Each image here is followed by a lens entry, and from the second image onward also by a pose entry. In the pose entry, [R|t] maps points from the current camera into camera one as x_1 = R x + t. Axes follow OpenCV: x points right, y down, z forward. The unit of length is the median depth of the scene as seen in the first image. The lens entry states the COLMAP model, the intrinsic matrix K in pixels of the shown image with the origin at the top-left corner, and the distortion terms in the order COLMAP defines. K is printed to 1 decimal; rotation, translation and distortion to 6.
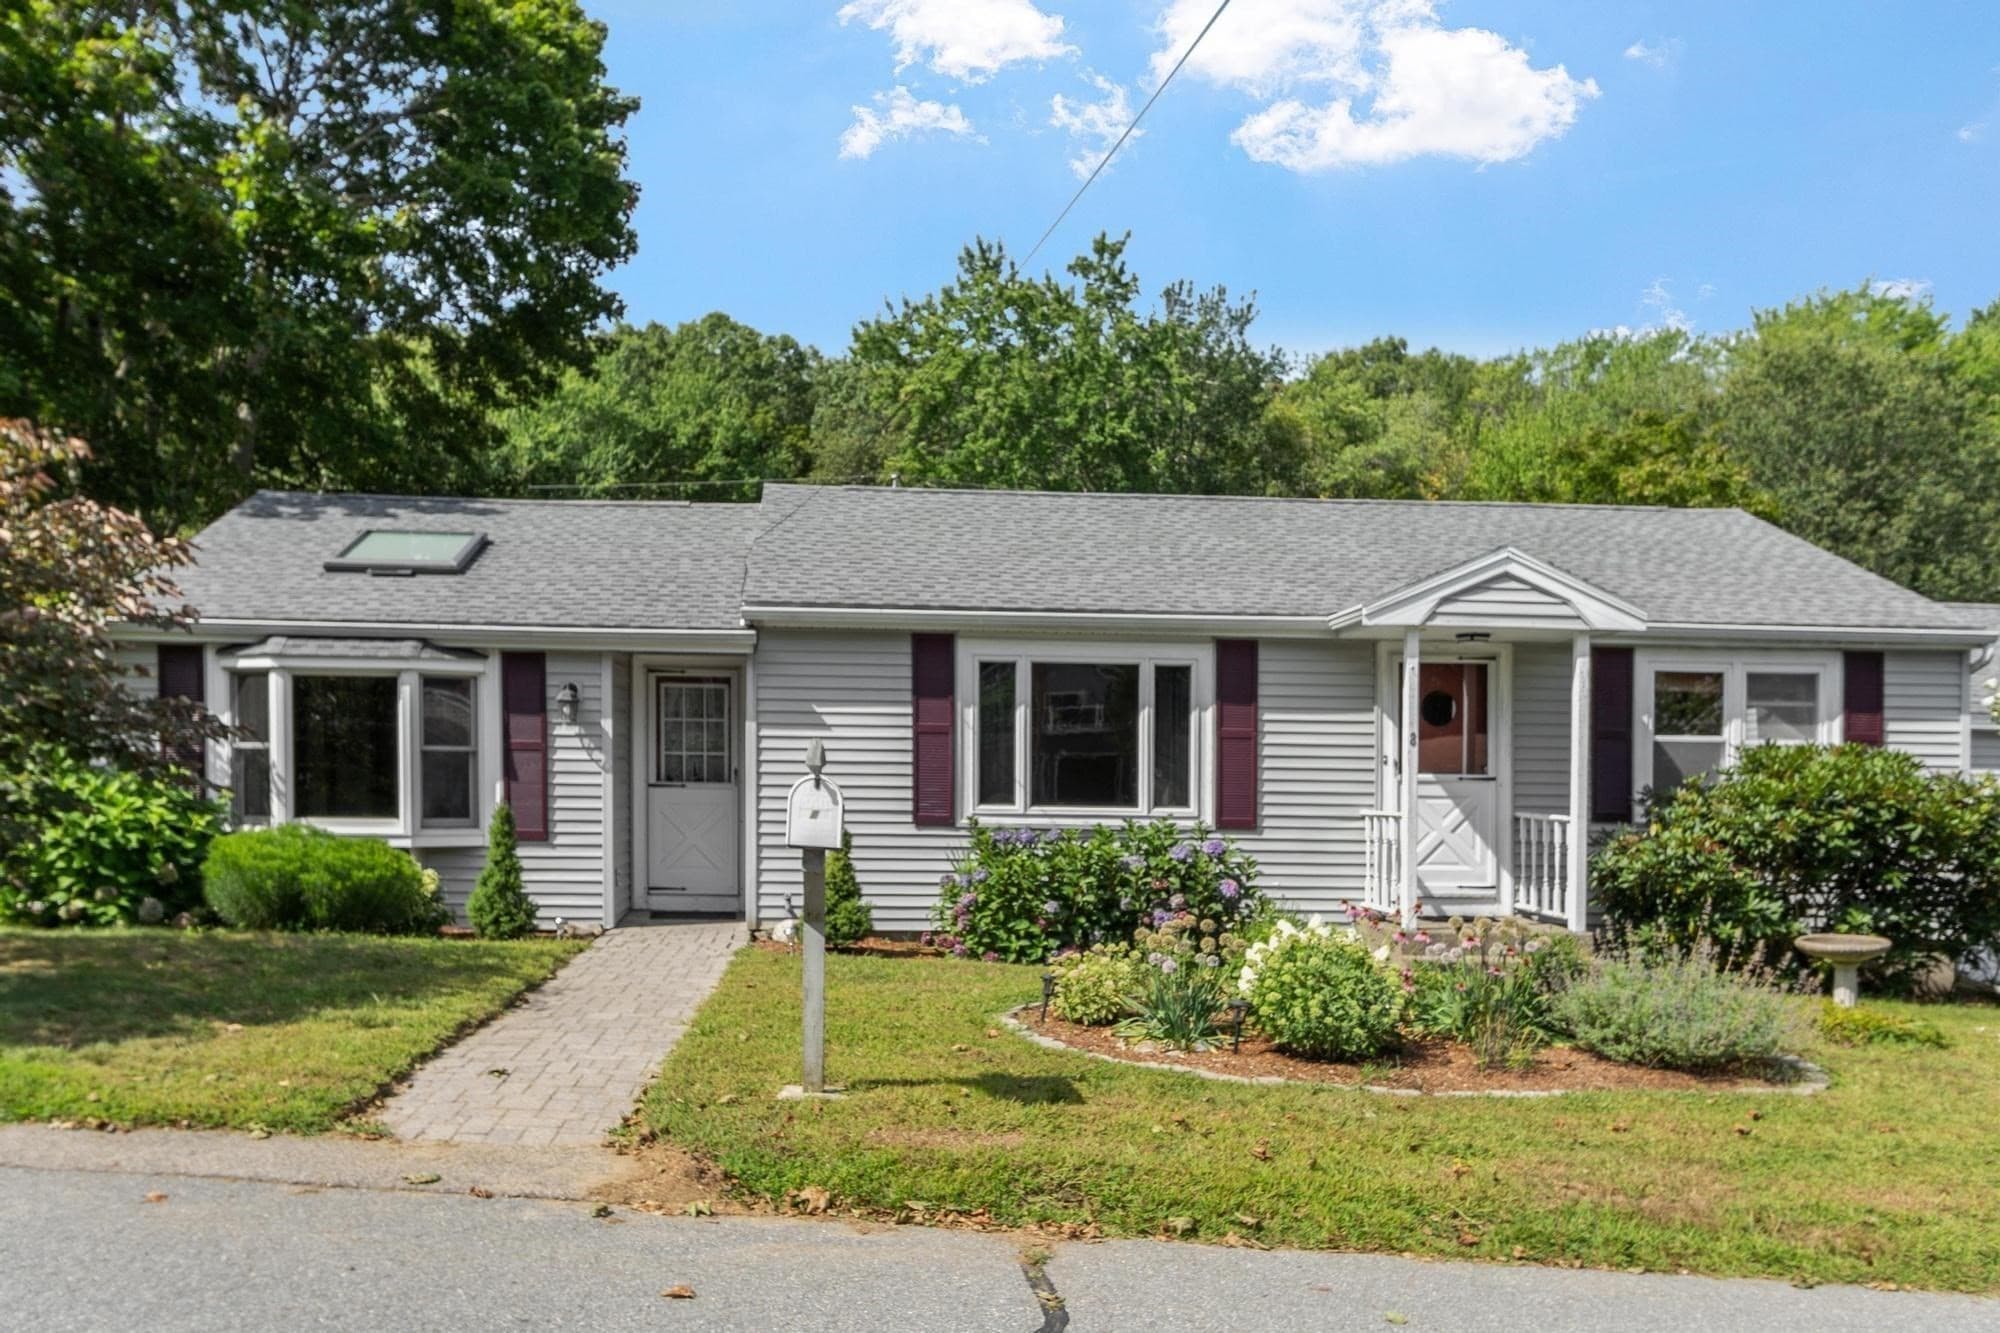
lens RADIAL K [[1341.3, 0, 997.0], [0, 1341.3, 775.5], [0, 0, 1]] dist [-0.004739, -0.000042]
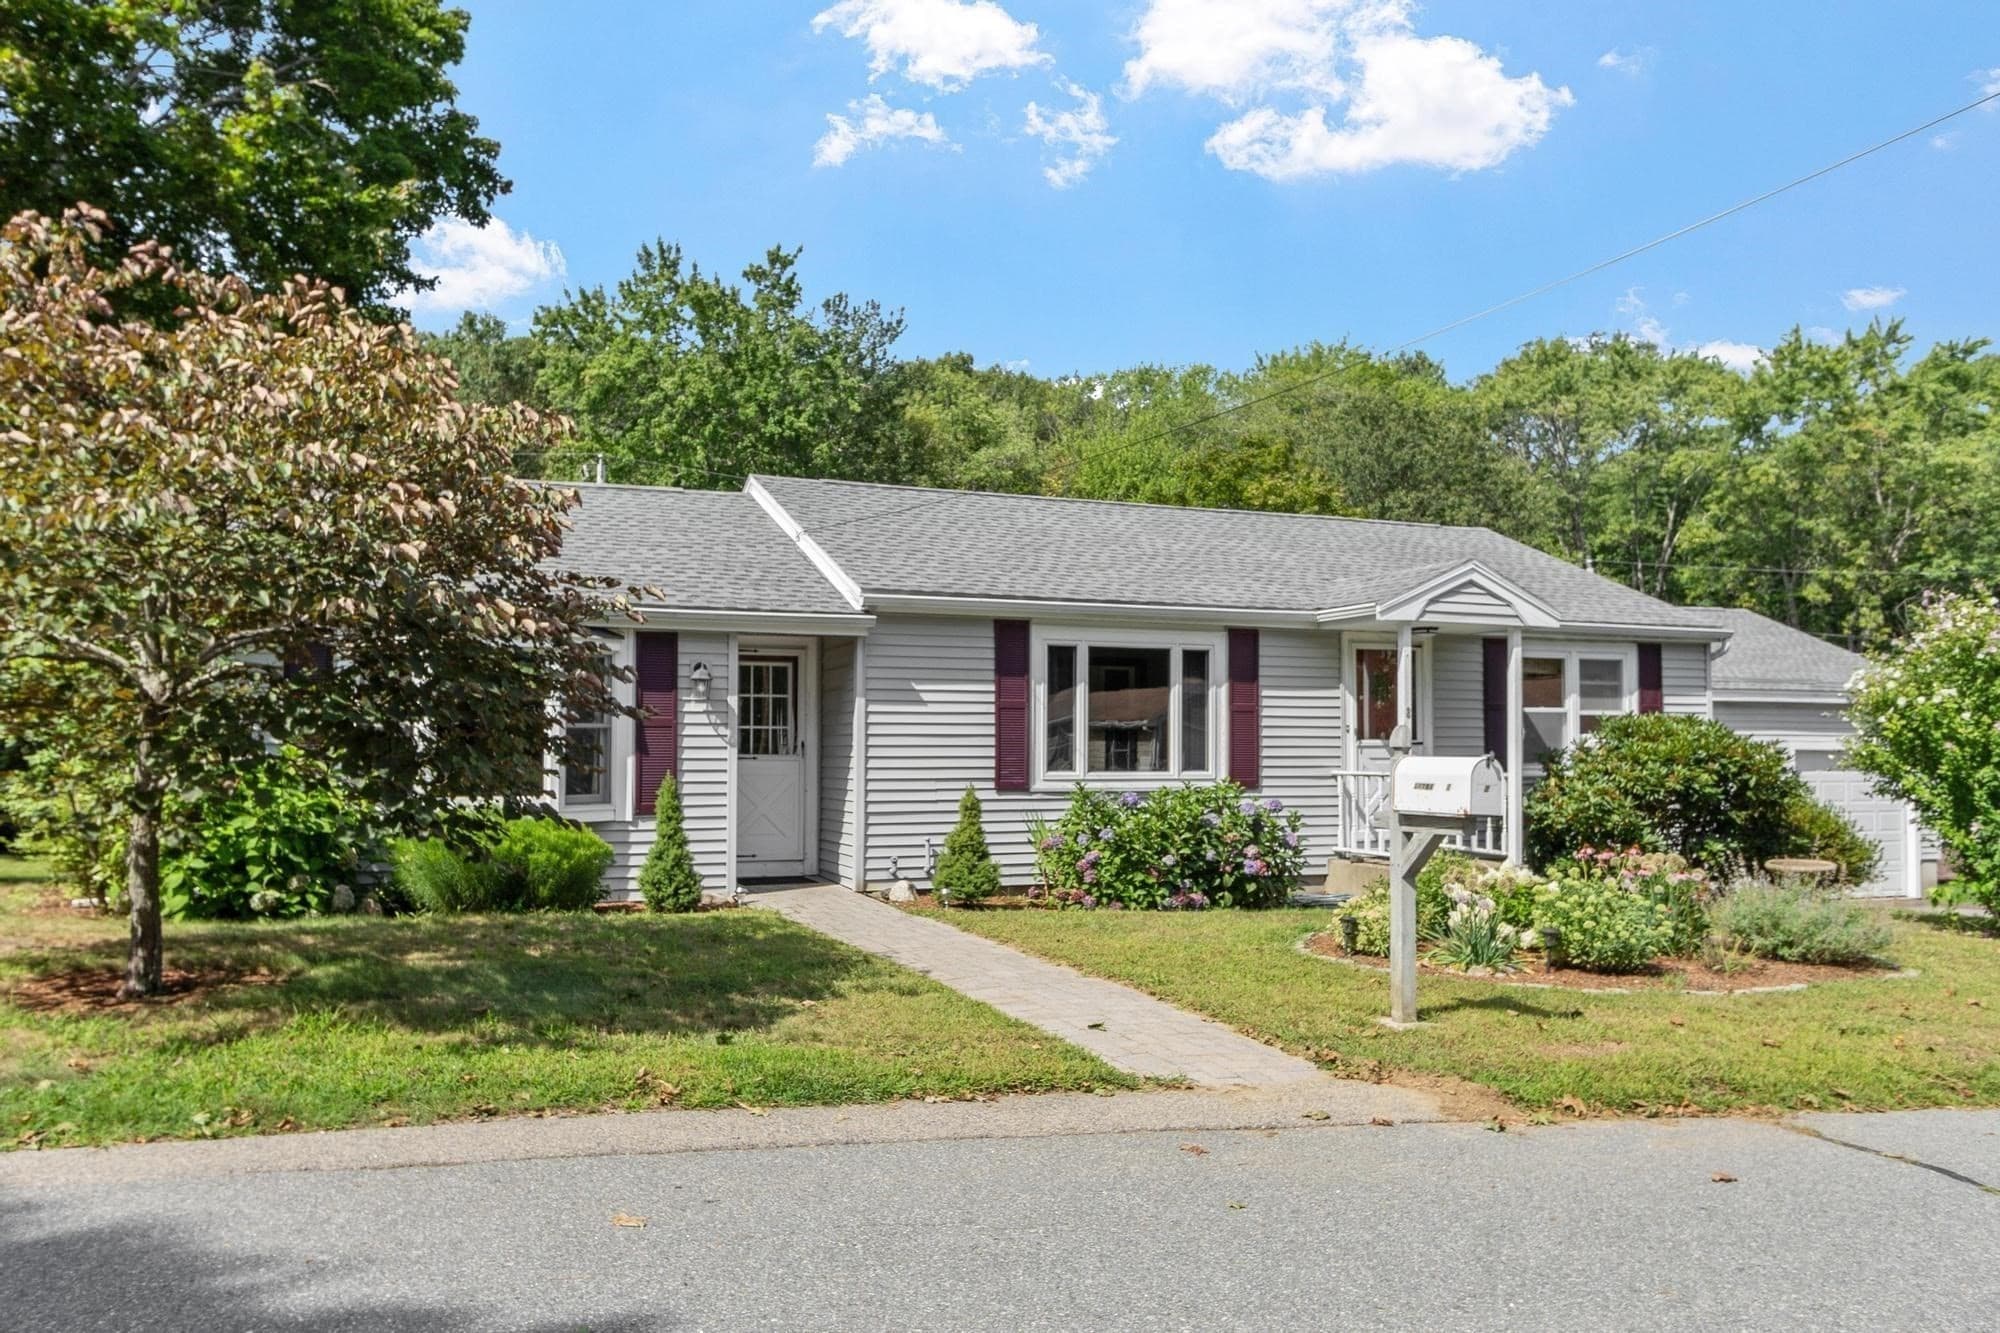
lens RADIAL K [[1242.7, 0, 896.8], [0, 1242.7, 672.2], [0, 0, 1]] dist [-0.000970, -0.000810]
pose [[0.963346, 0.004231, 0.268228, -0.412904], [0.009155, 0.998775, -0.048635, -0.011857], [-0.268105, 0.049308, 0.962127, 0.022794]]
